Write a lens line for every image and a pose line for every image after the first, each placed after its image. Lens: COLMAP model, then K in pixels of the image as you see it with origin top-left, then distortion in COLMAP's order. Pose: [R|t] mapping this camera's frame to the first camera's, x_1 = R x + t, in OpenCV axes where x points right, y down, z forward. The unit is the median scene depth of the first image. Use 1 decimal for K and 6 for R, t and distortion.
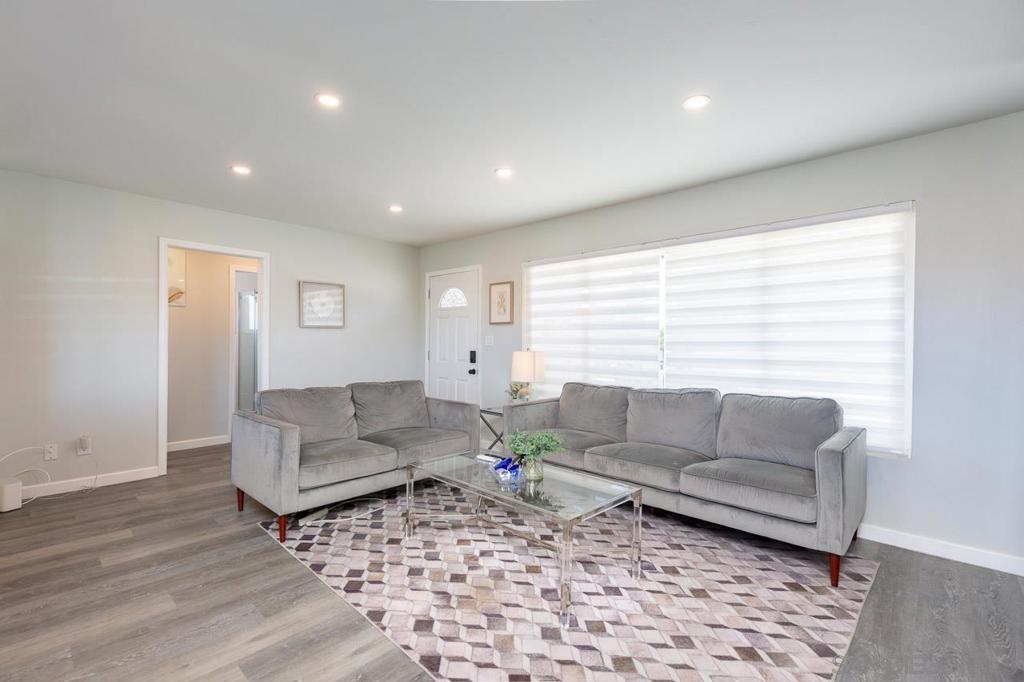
lens RADIAL K [[464.2, 0, 504.6], [0, 464.2, 339.1], [0, 0, 1]] dist [0.004098, 0.000419]
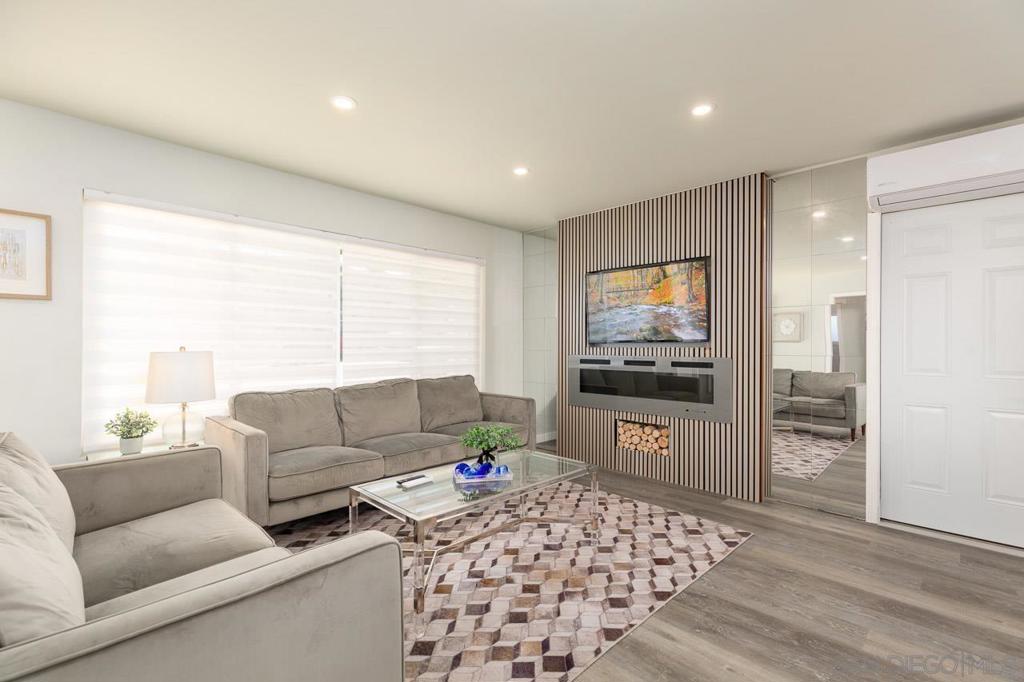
lens RADIAL K [[464.2, 0, 504.5], [0, 464.2, 344.0], [0, 0, 1]] dist [0.004098, 0.000419]
pose [[0.005599, -0.010988, 0.999924, -1.039413], [-0.013809, 0.999843, 0.011064, 0.005995], [-0.999889, -0.013870, 0.005447, 1.054587]]
